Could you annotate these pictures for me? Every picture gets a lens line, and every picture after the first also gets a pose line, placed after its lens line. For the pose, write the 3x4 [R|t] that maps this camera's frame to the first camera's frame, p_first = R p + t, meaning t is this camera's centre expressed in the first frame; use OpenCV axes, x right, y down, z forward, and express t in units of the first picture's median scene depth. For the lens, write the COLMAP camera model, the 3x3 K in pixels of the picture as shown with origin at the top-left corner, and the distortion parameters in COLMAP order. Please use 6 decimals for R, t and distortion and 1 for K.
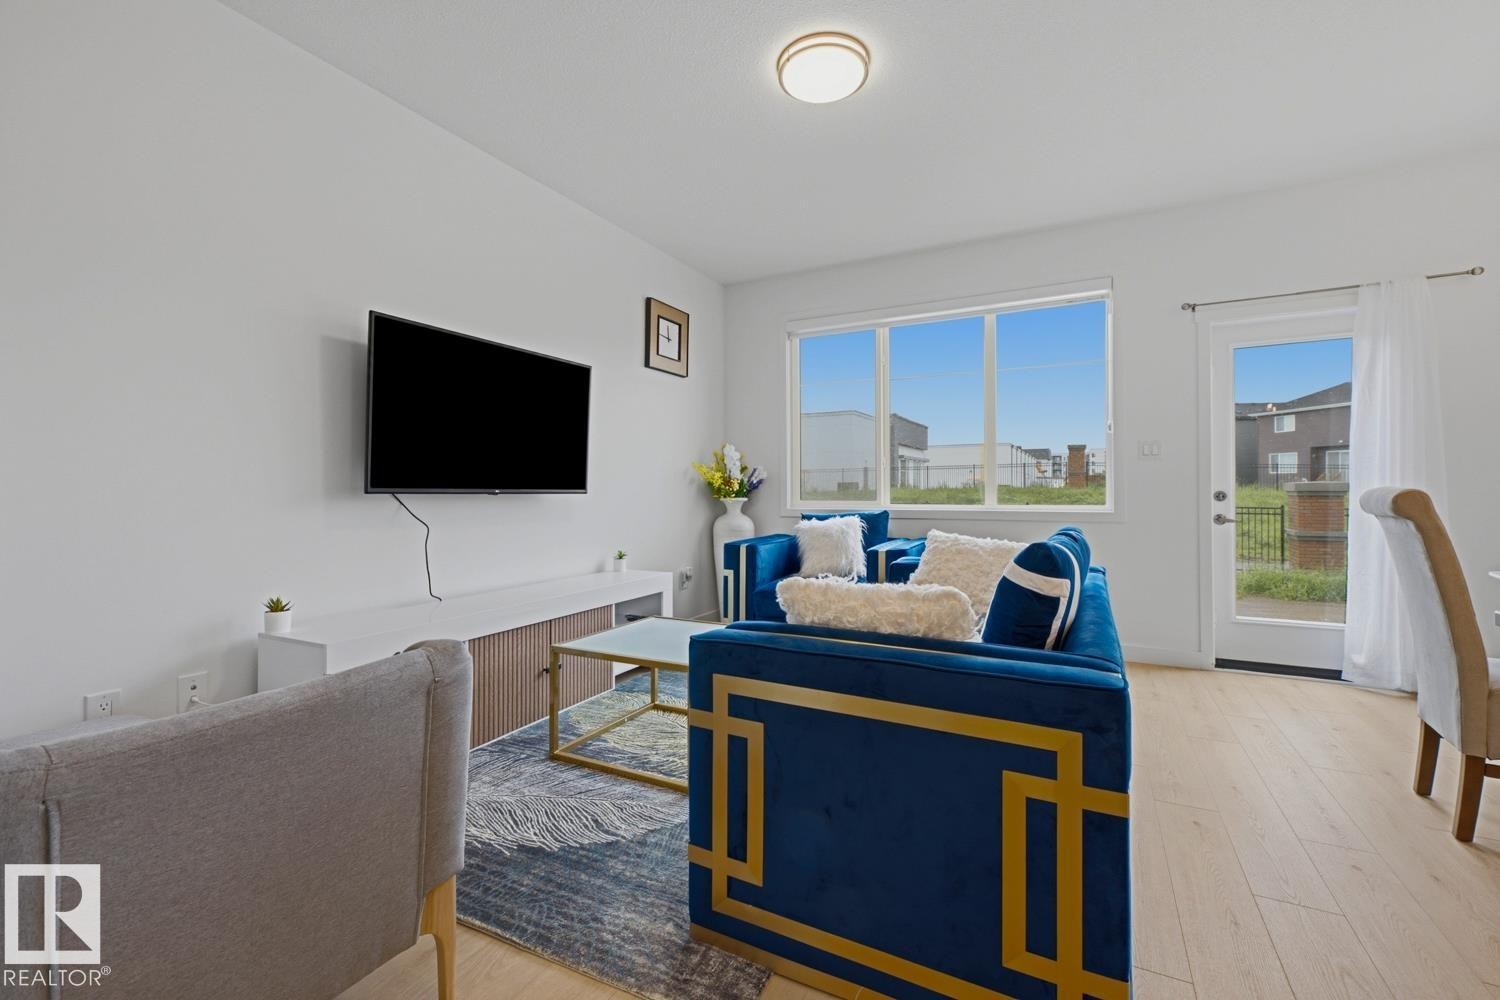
lens RADIAL K [[643.1, 0, 754.8], [0, 643.1, 489.1], [0, 0, 1]] dist [0.013719, 0.000346]
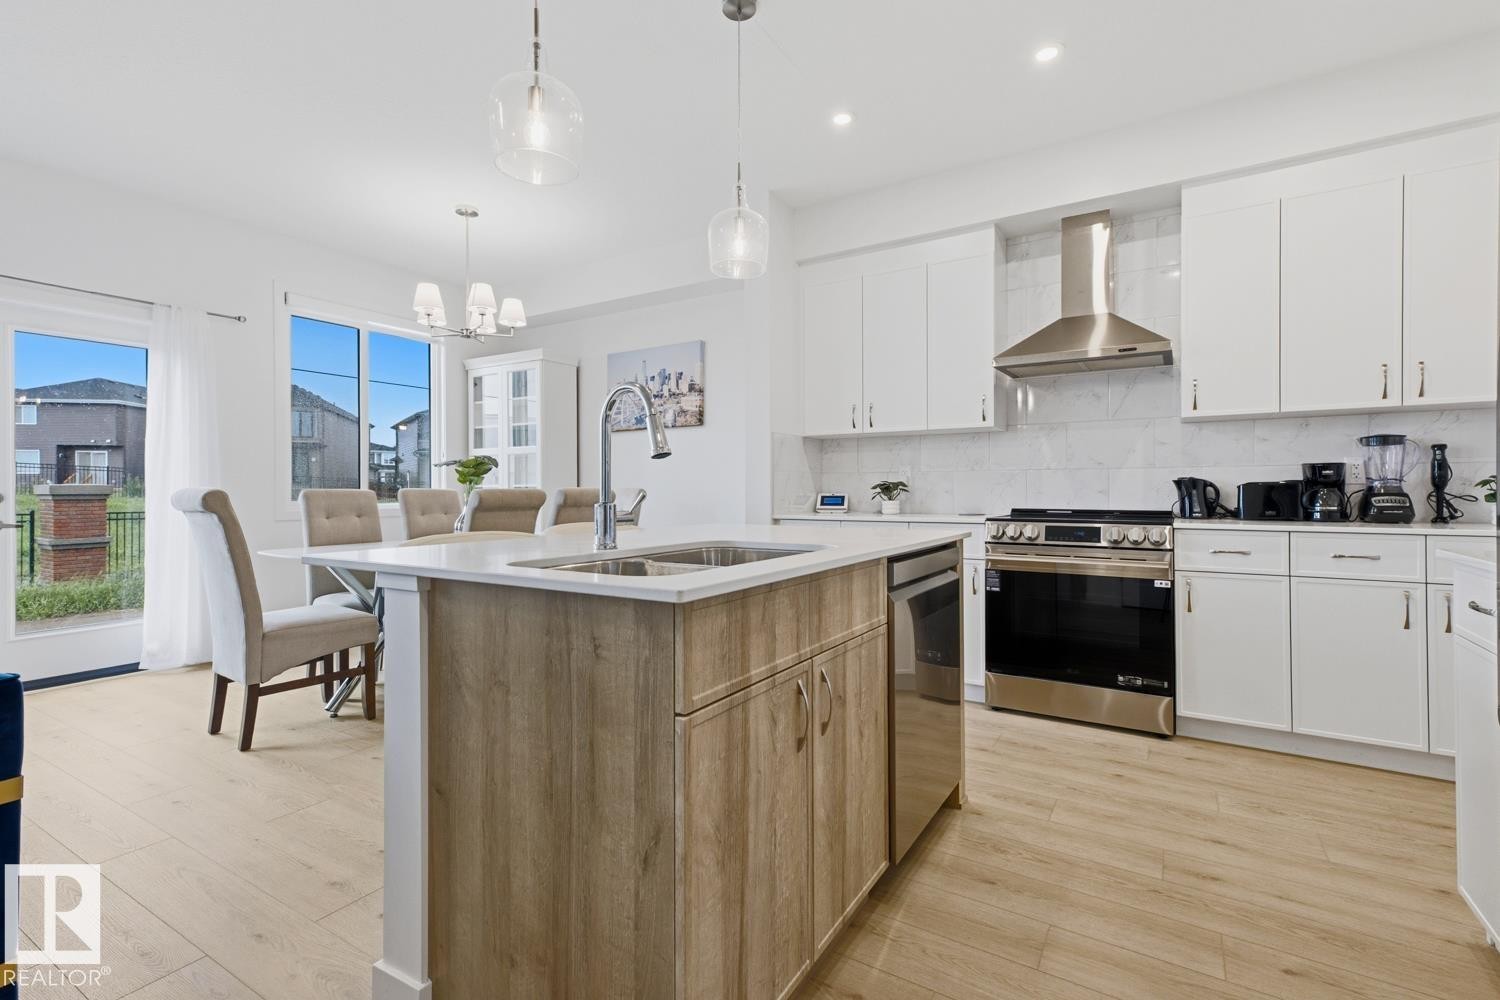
lens RADIAL K [[672.6, 0, 750.6], [0, 672.6, 490.6], [0, 0, 1]] dist [0.022344, 0.001926]
pose [[0.072212, 0.005396, 0.997375, -0.124383], [-0.001966, 0.999984, -0.005268, 0.004199], [-0.997387, -0.001581, 0.072221, -0.067967]]
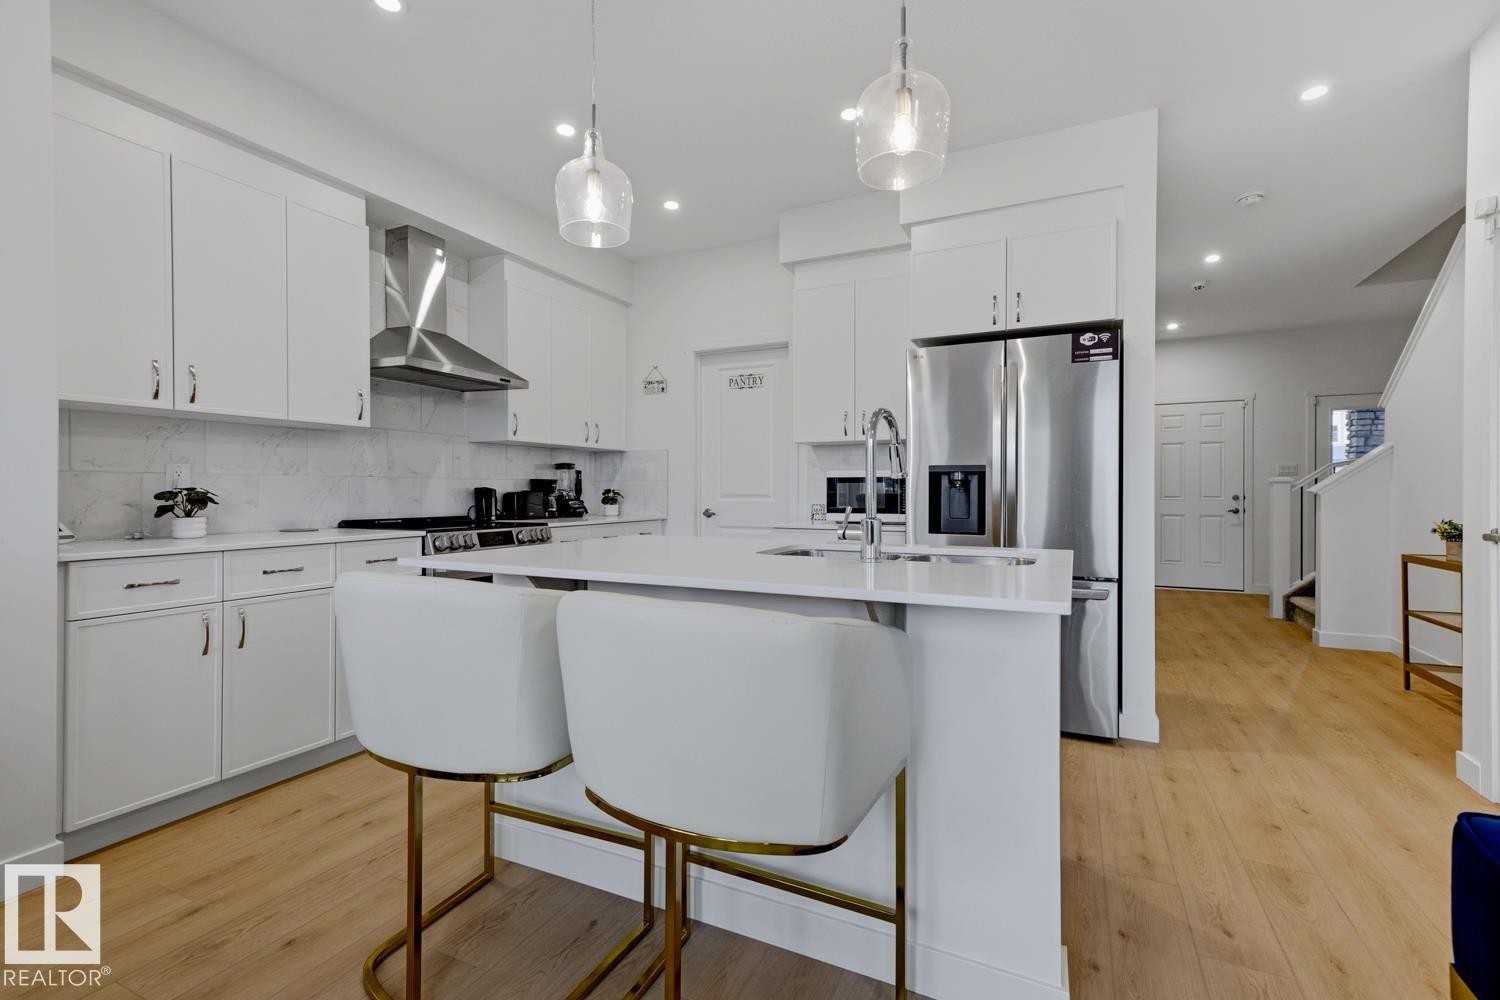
lens RADIAL K [[672.6, 0, 754.9], [0, 672.6, 489.8], [0, 0, 1]] dist [0.022344, 0.001926]
pose [[-0.999311, 0.007081, -0.036433, 0.374491], [0.007230, 0.999966, -0.003954, -0.007056], [0.036404, -0.004215, -0.999328, 0.484149]]
